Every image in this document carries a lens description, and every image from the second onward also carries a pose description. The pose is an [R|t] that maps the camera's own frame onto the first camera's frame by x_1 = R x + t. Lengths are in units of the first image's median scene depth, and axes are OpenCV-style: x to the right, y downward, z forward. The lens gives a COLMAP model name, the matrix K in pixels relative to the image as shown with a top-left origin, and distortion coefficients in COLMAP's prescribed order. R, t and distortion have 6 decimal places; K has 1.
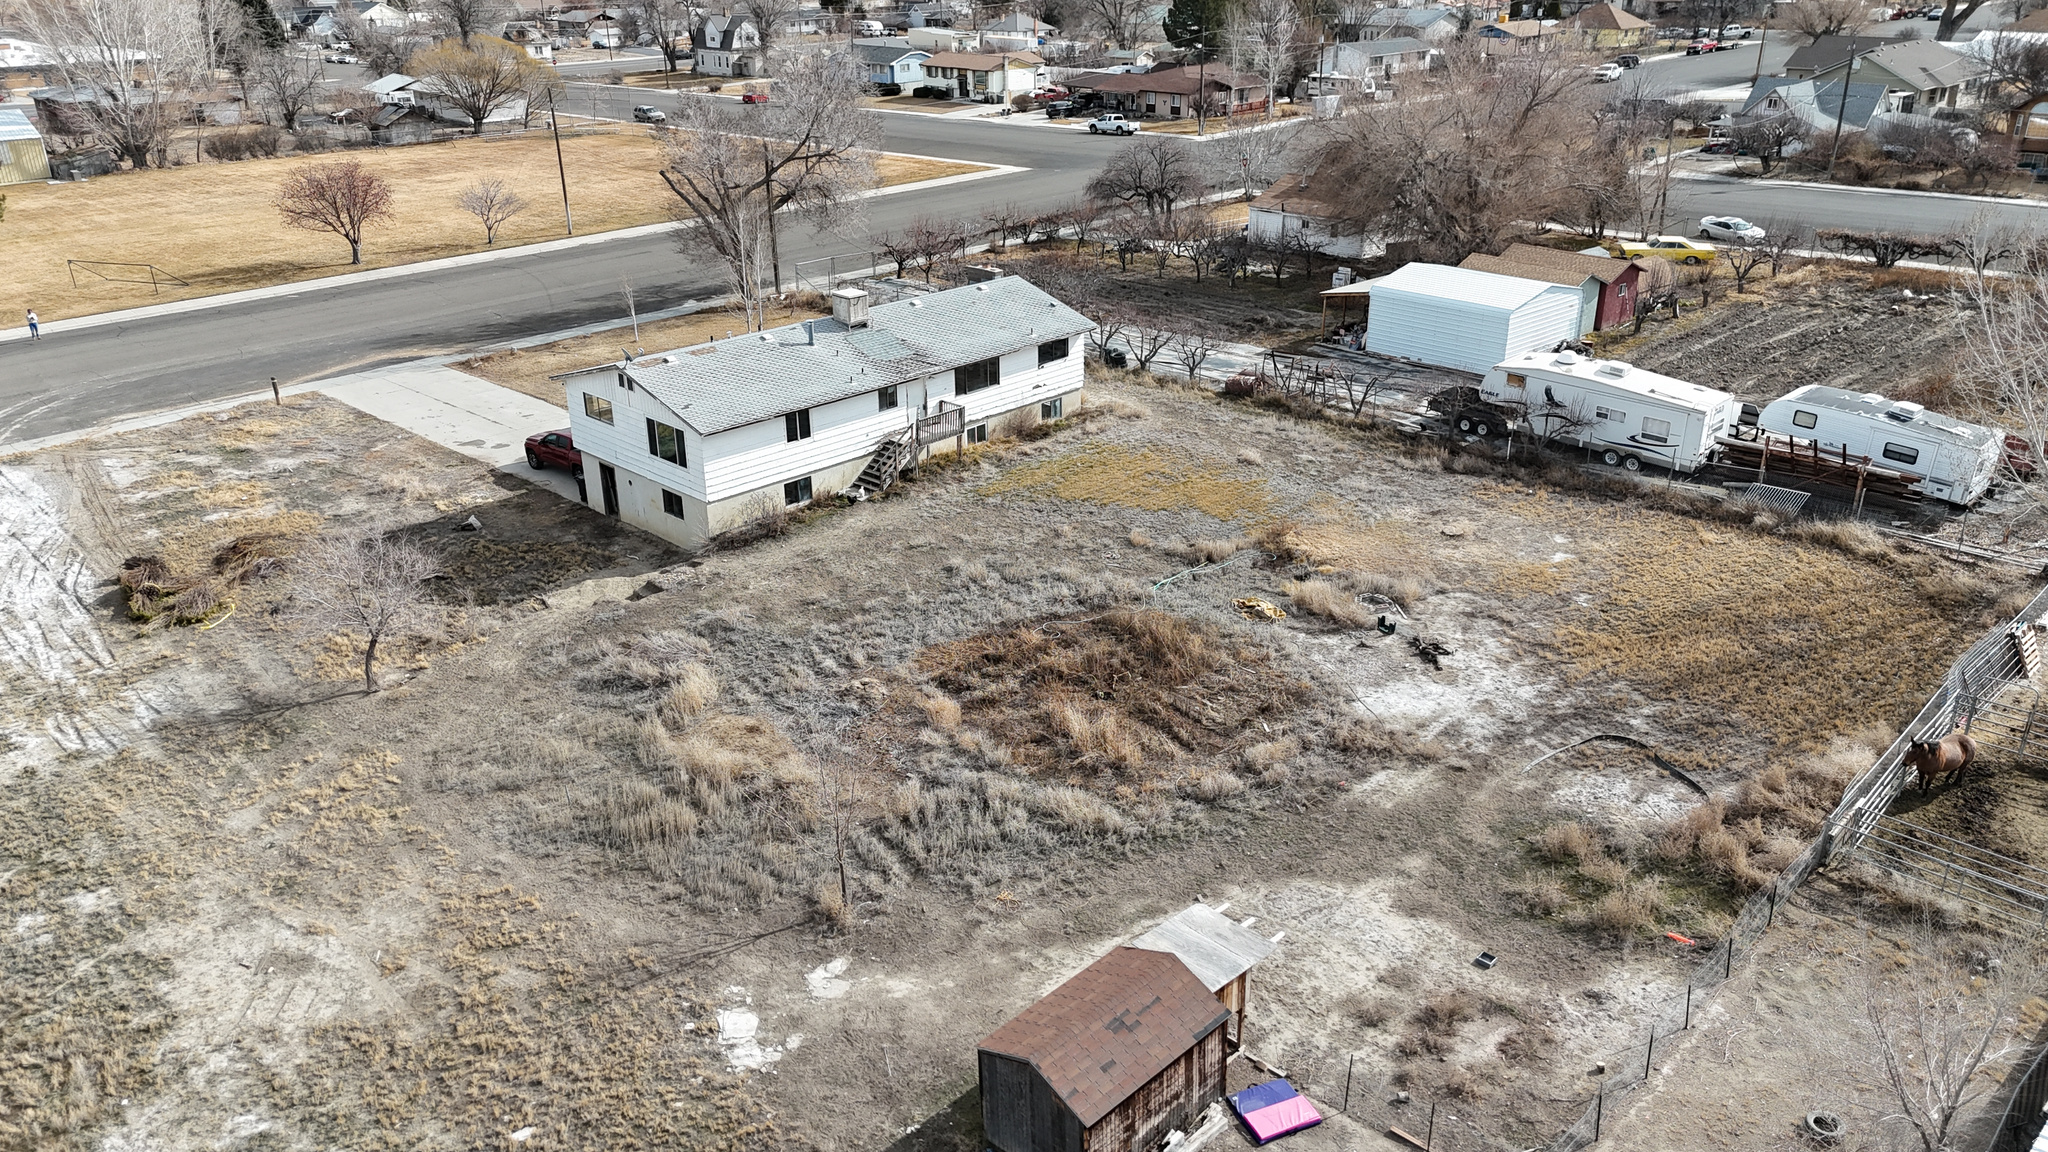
lens RADIAL K [[1500.1, 0, 1024.0], [0, 1500.1, 578.4], [0, 0, 1]] dist [0.080589, -0.078410]
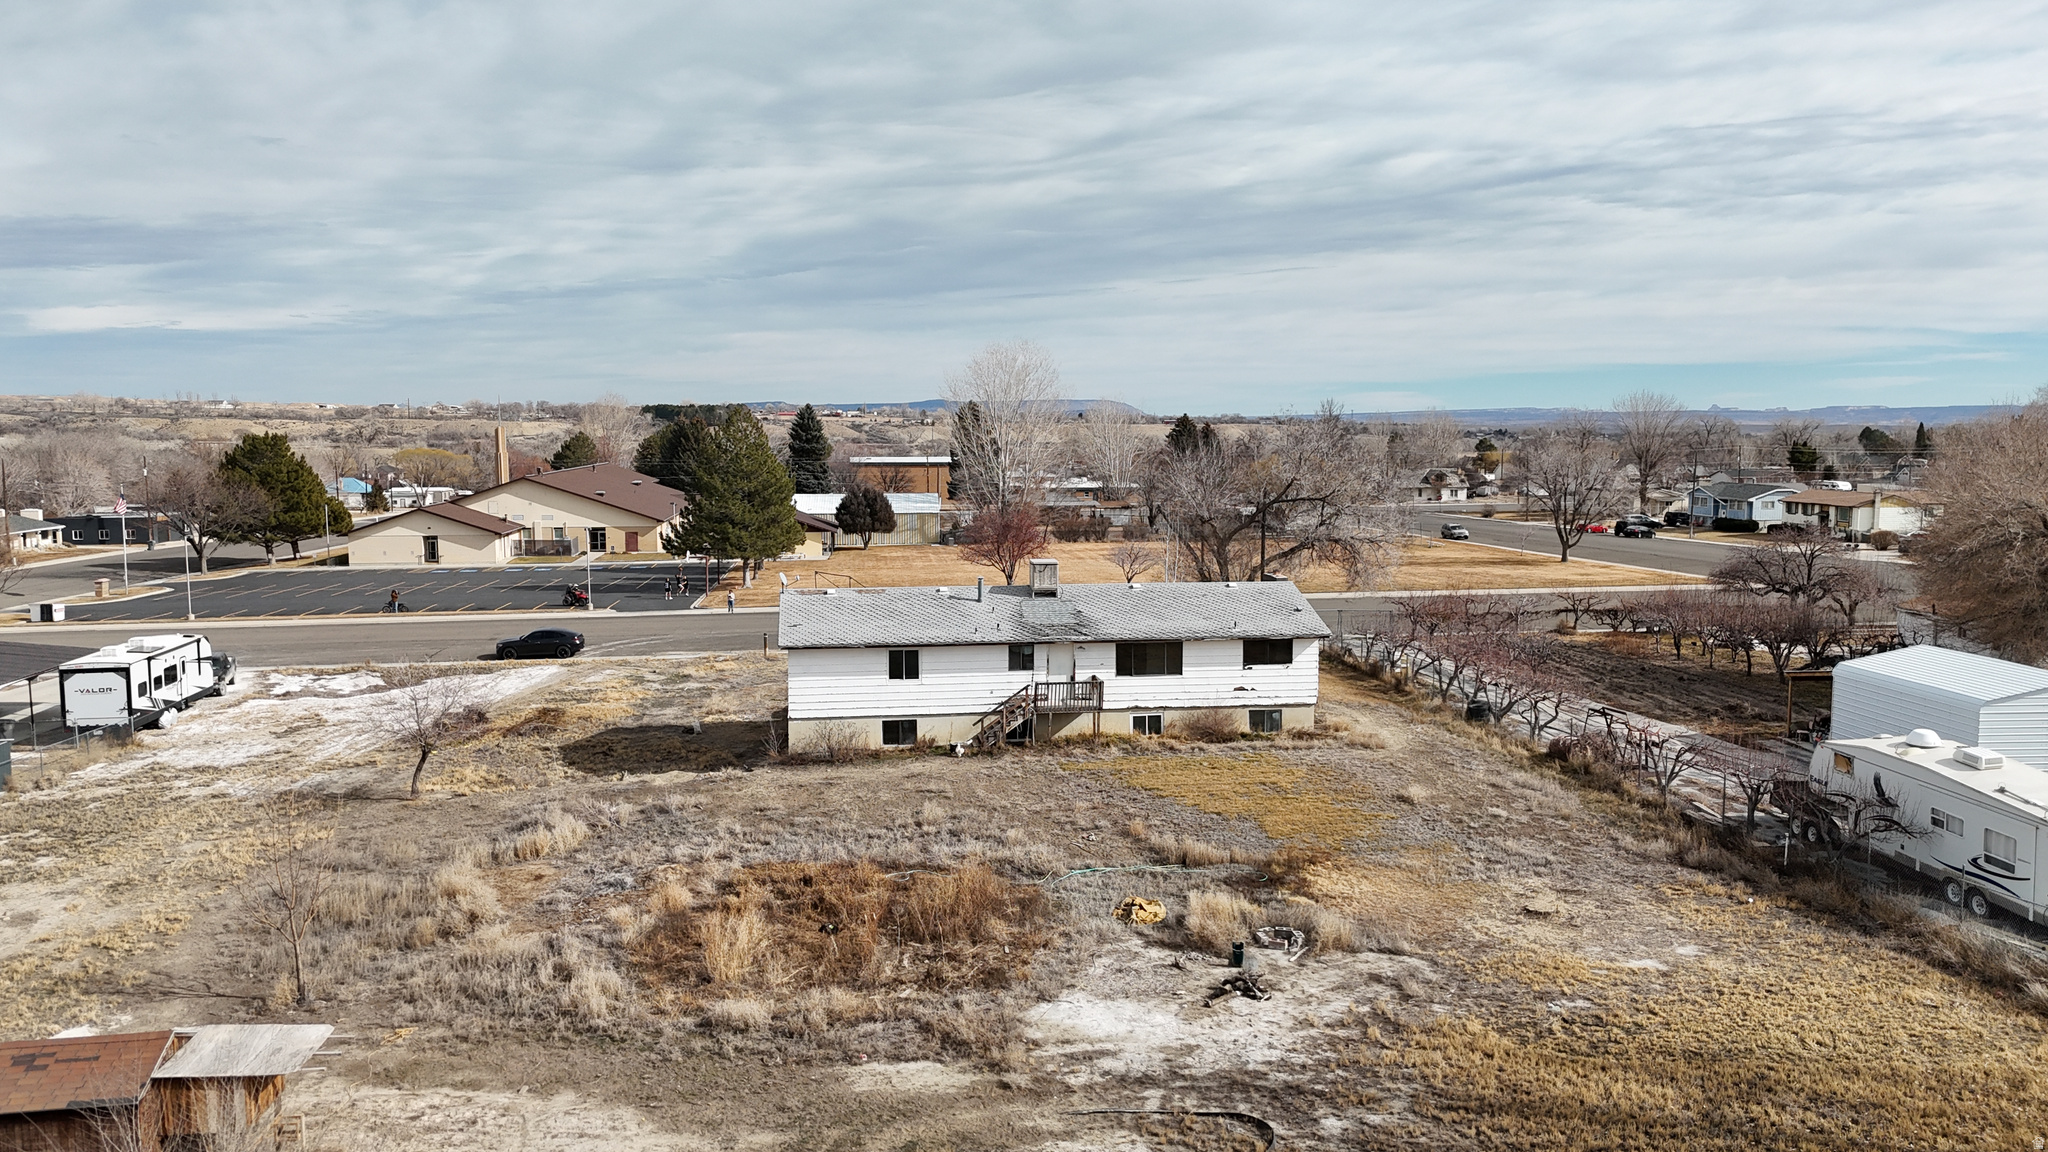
lens RADIAL K [[1498.4, 0, 1024.8], [0, 1498.4, 558.2], [0, 0, 1]] dist [0.096021, -0.101388]
pose [[0.785922, 0.063161, -0.615092, 0.510596], [-0.251396, 0.941478, -0.224540, 0.034631], [0.564913, 0.331103, 0.755807, 0.264504]]
